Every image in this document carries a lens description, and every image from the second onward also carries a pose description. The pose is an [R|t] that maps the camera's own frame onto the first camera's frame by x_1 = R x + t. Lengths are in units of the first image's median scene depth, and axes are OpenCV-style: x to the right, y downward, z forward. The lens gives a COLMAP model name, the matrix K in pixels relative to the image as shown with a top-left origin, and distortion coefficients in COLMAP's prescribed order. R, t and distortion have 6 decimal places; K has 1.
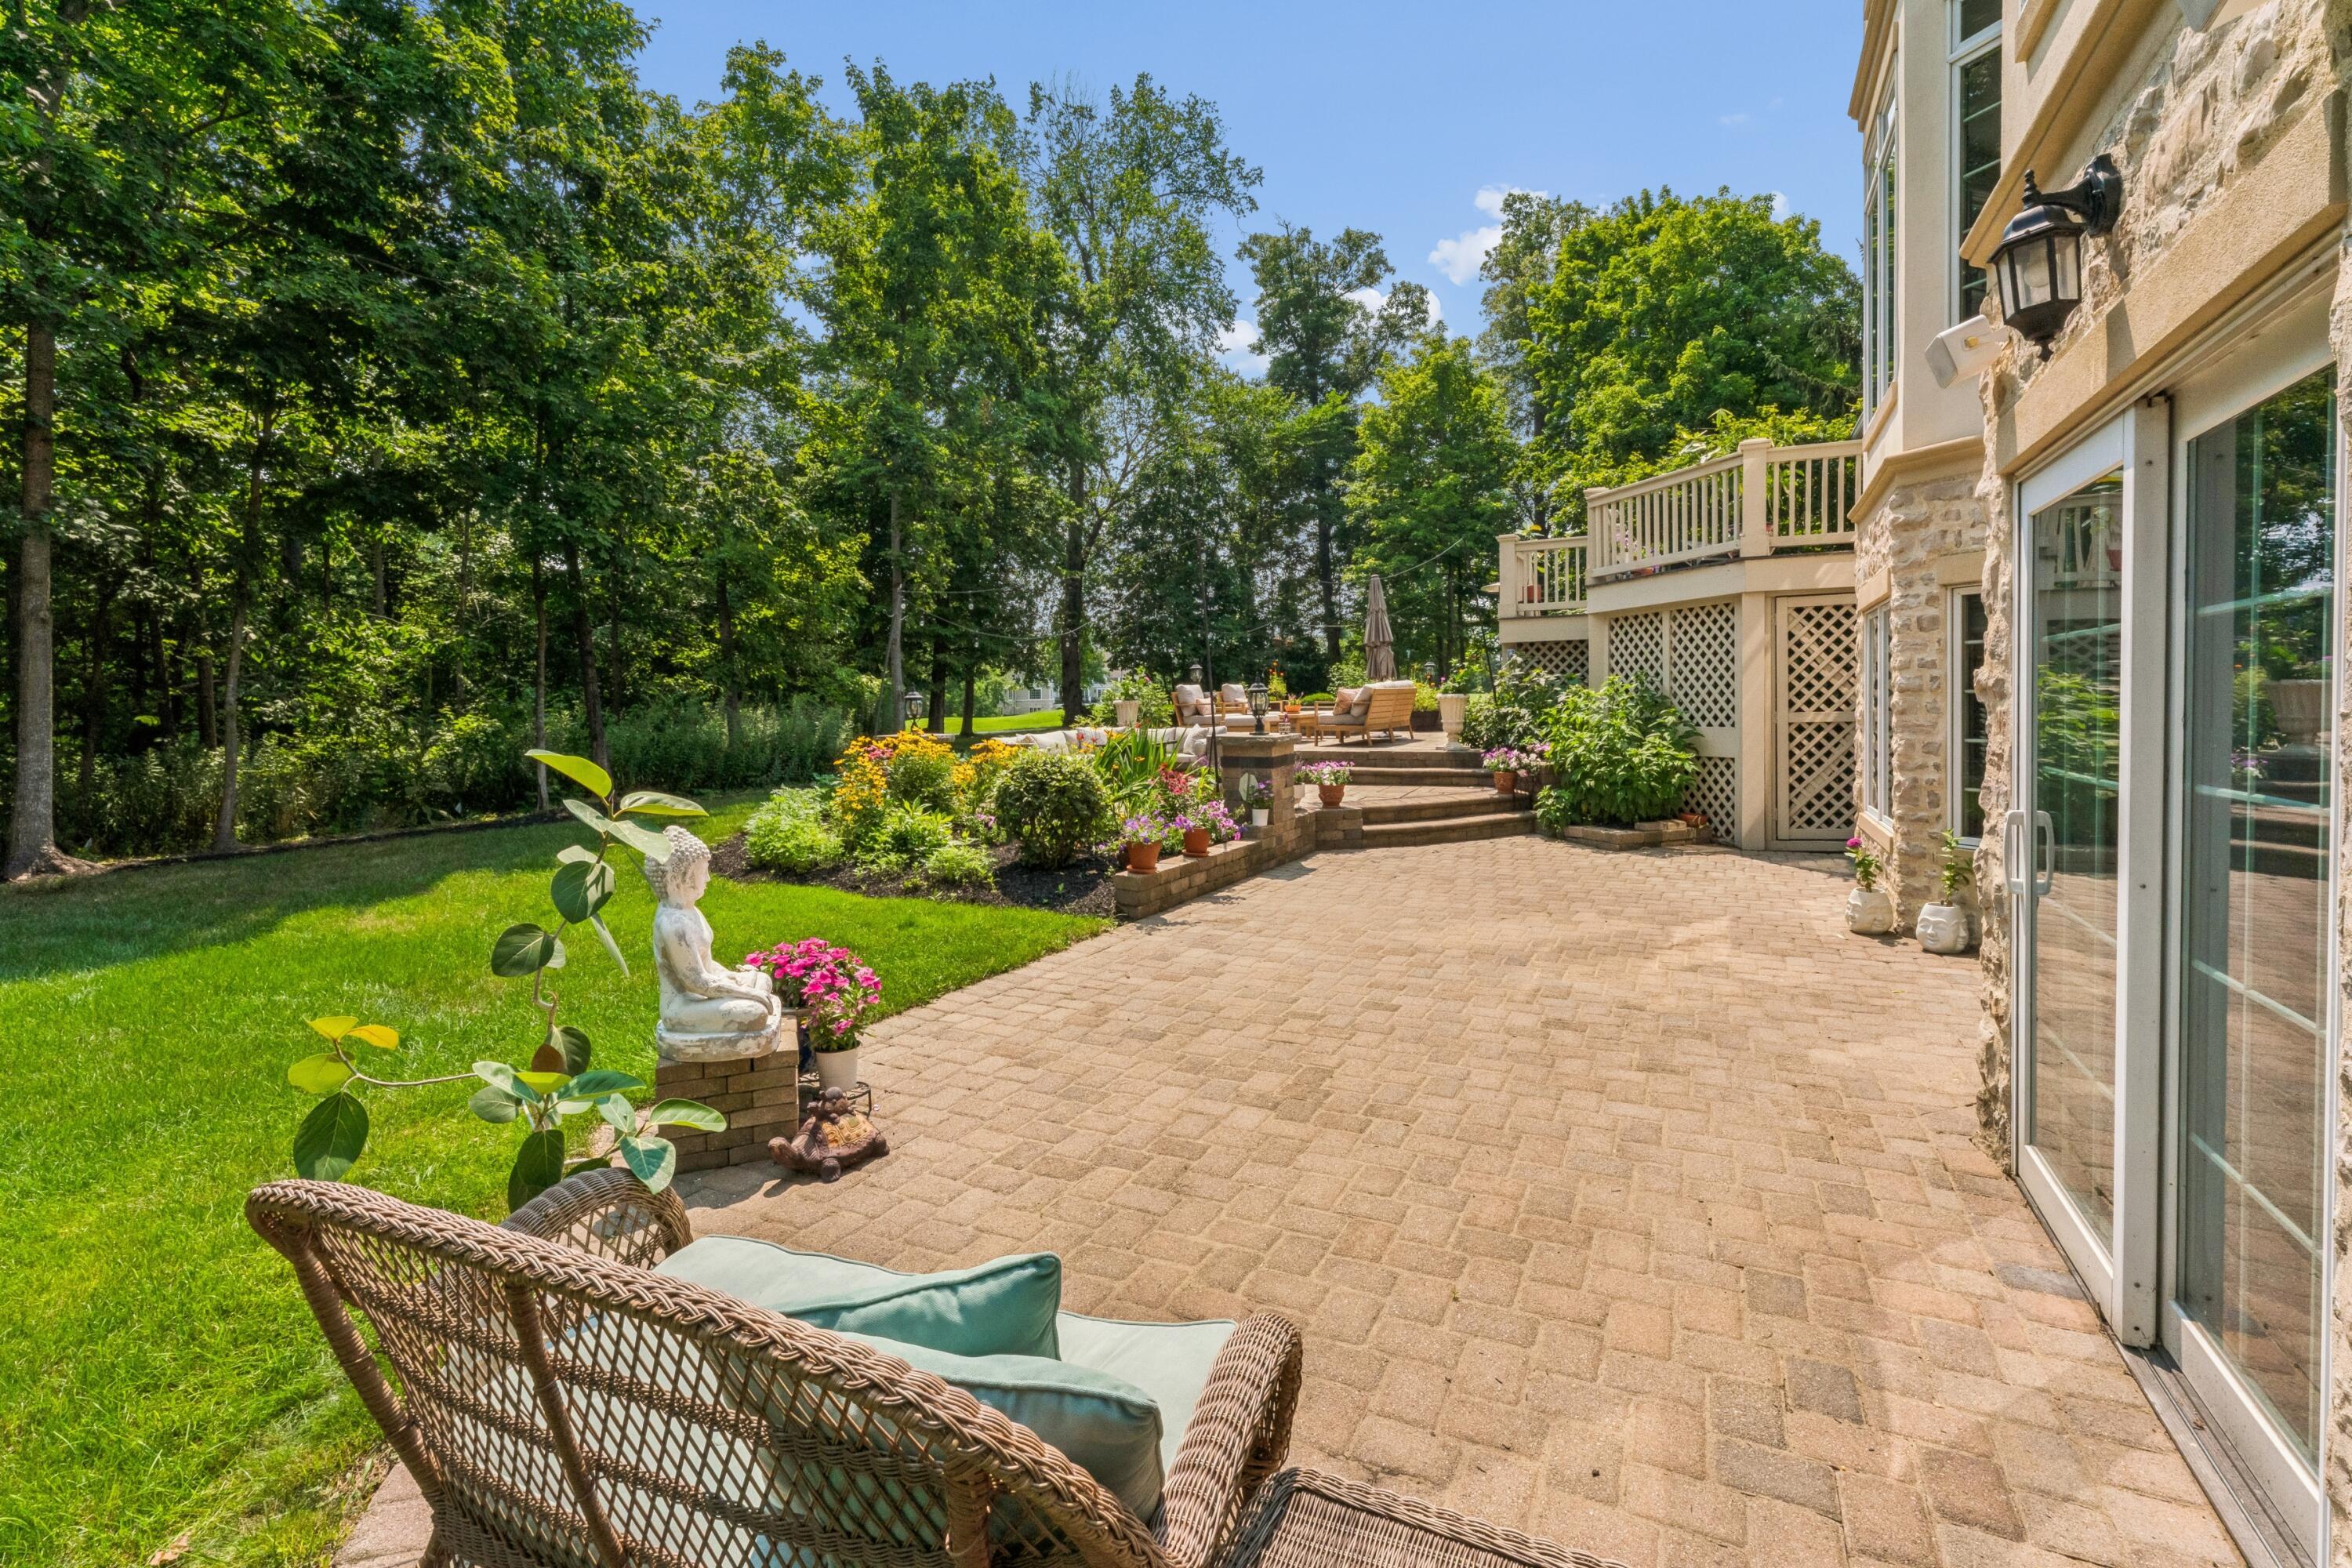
lens RADIAL K [[1026.8, 0, 1188.1], [0, 1026.8, 739.6], [0, 0, 1]] dist [-0.000082, -0.000022]
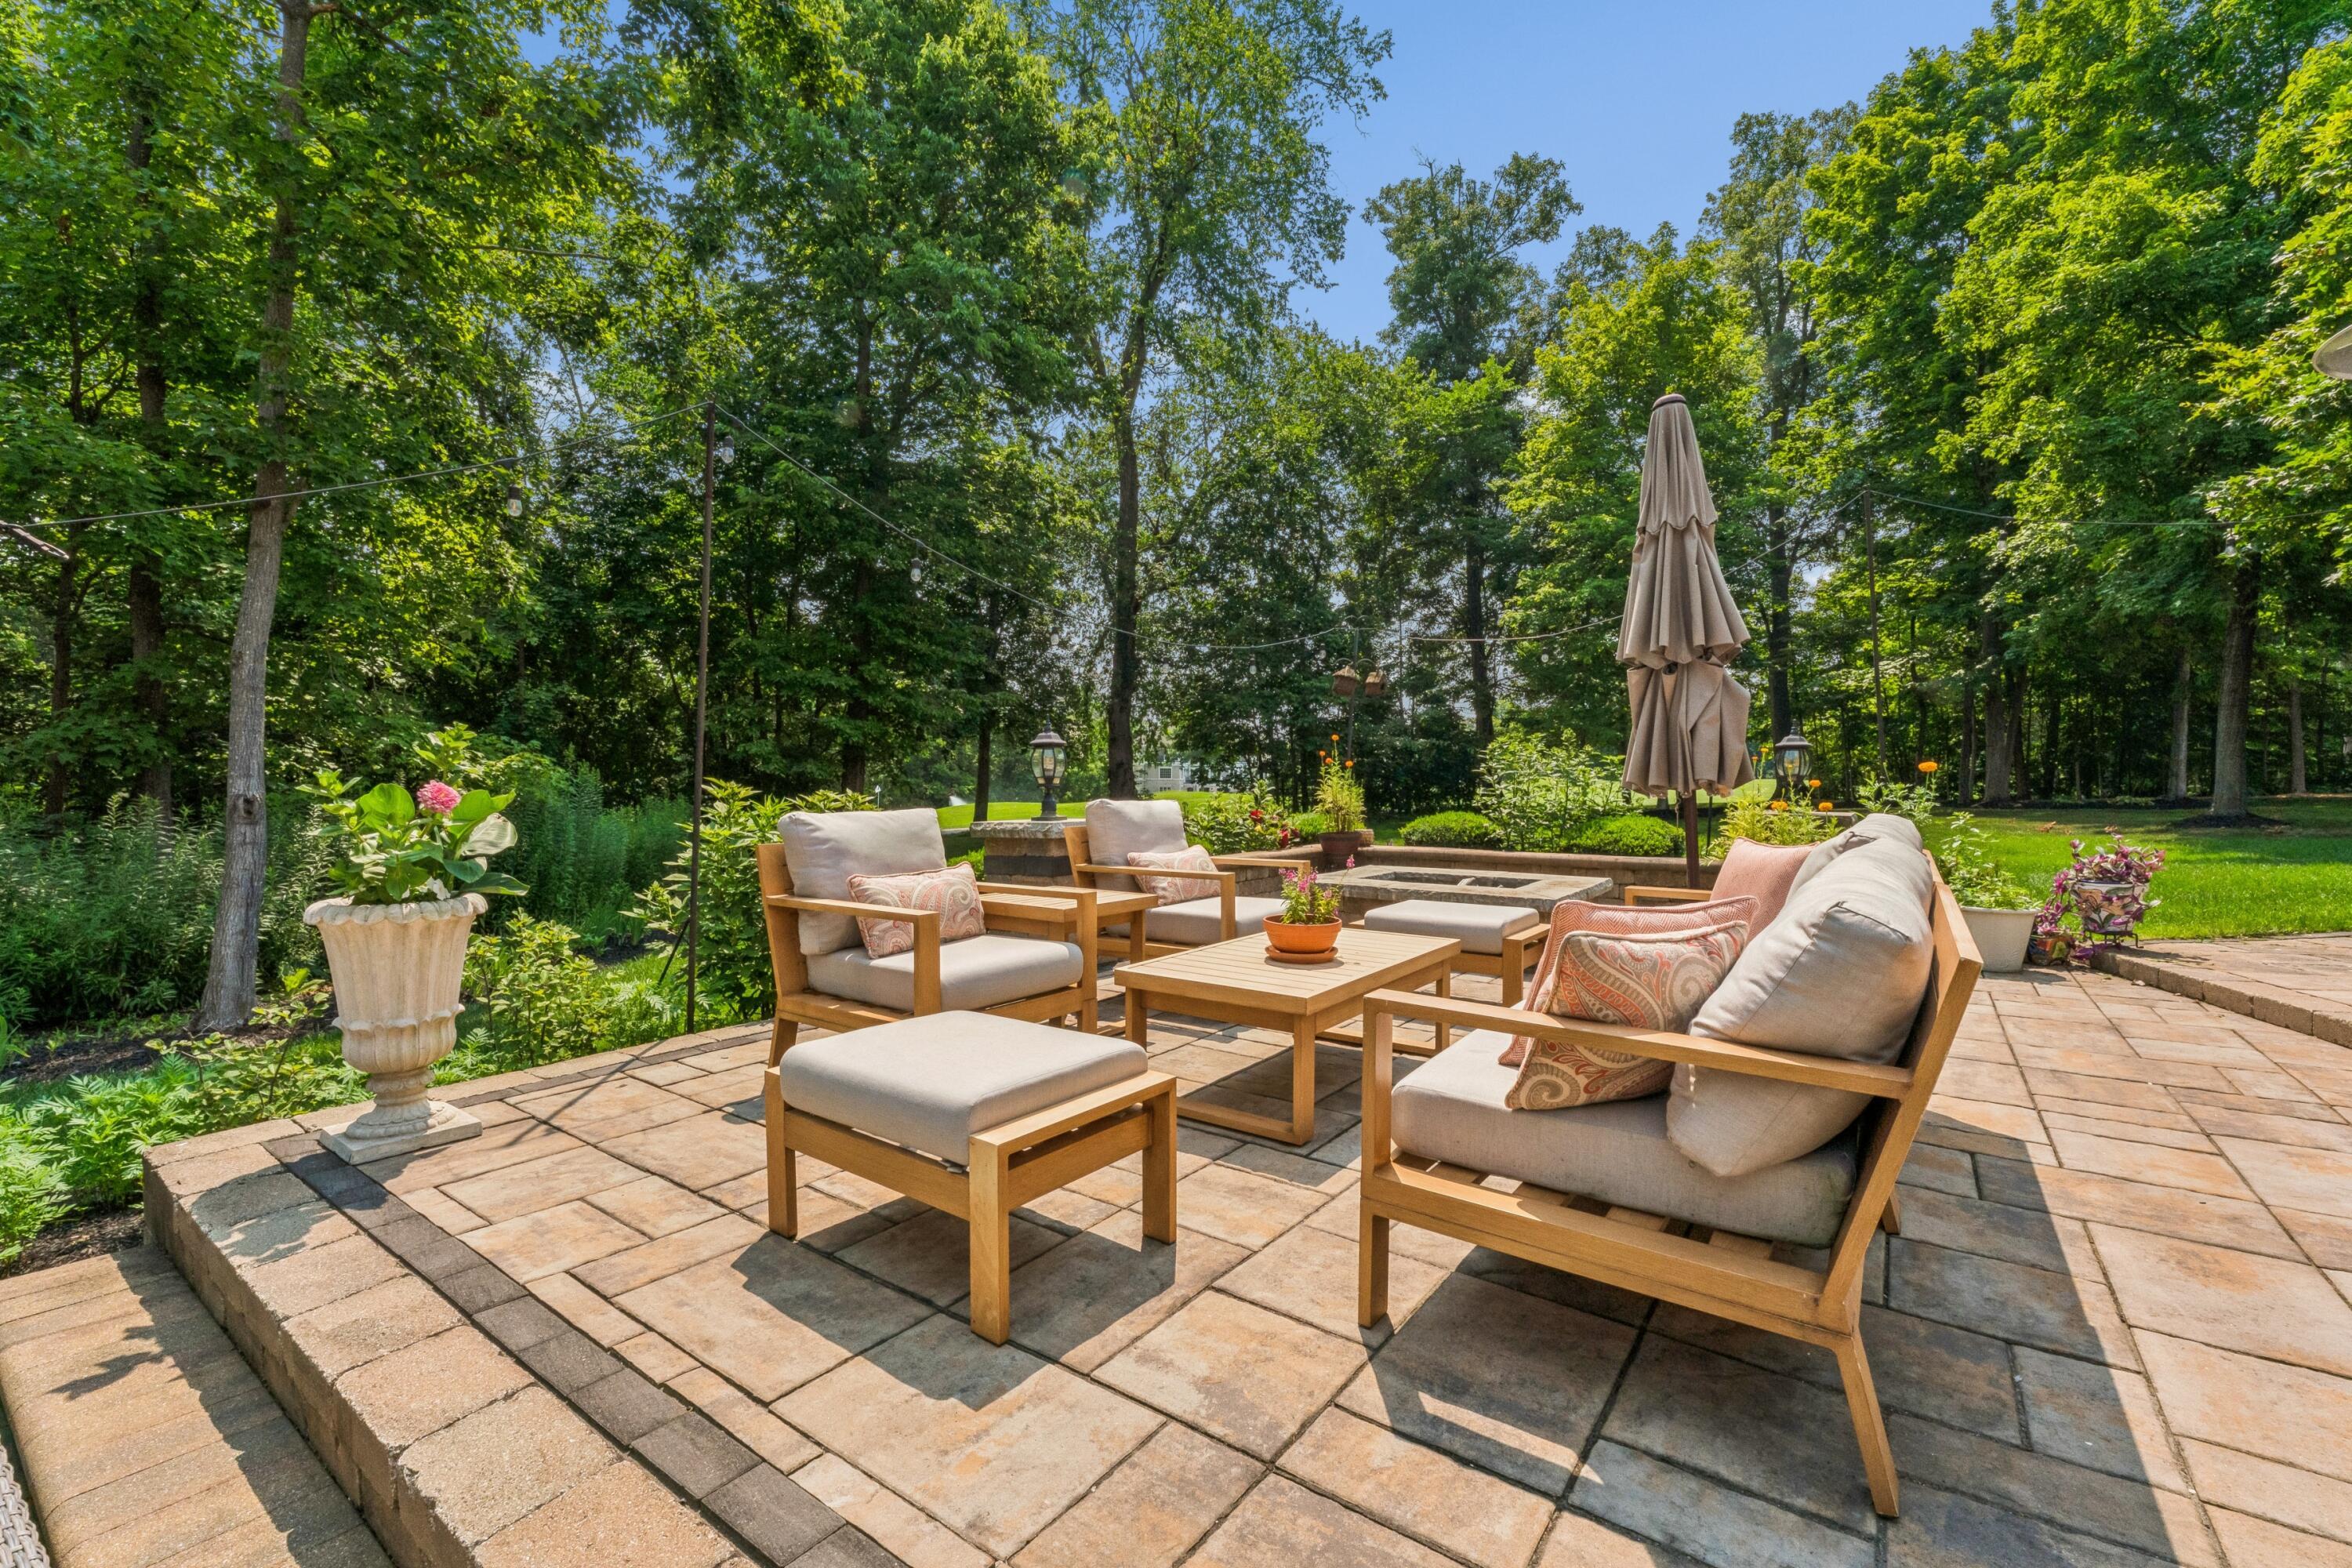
lens RADIAL K [[982.0, 0, 1176.0], [0, 982.0, 784.0], [0, 0, 1]] dist [0.000767, -0.000087]
pose [[0.986696, 0.023092, -0.160929, 0.043225], [-0.028499, 0.999101, -0.031371, -0.021256], [0.160060, 0.035540, 0.986467, 0.313093]]
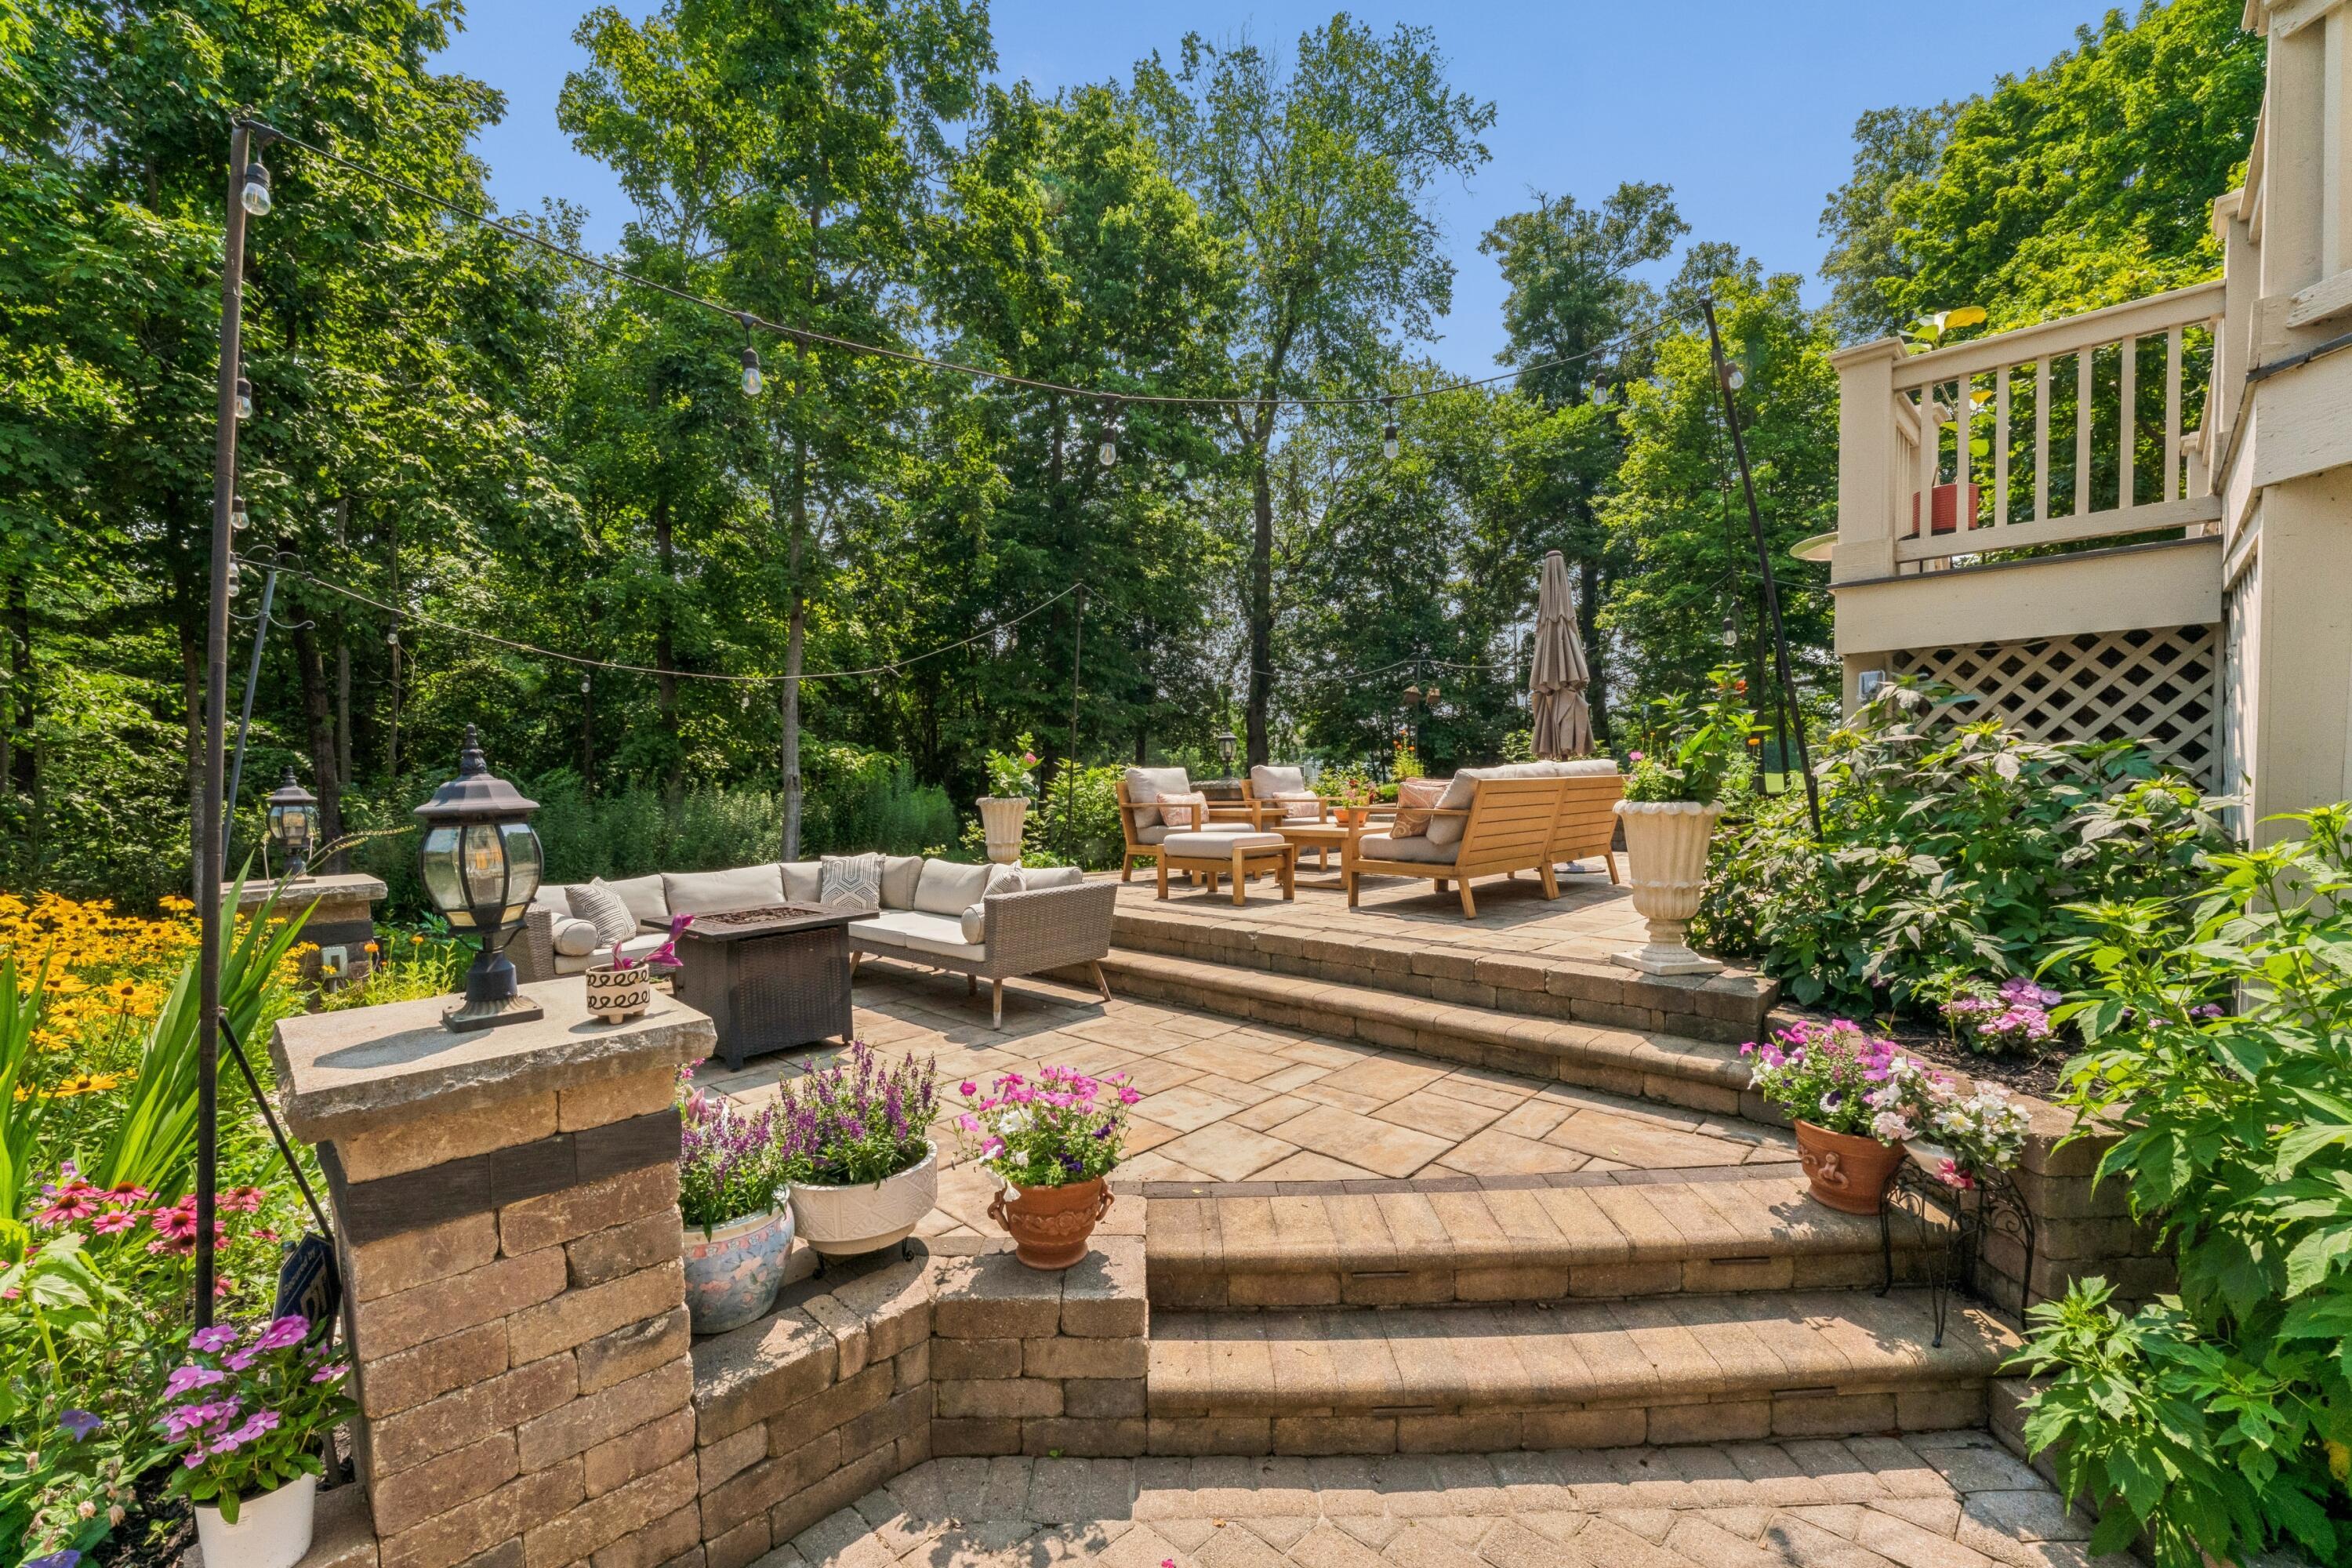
lens RADIAL K [[964.5, 0, 1151.0], [0, 964.5, 814.4], [0, 0, 1]] dist [-0.000993, -0.005199]
pose [[0.947483, 0.021320, -0.319095, 0.063740], [-0.021100, 0.999769, 0.004146, -0.012167], [0.319109, 0.002805, 0.947714, 0.208410]]
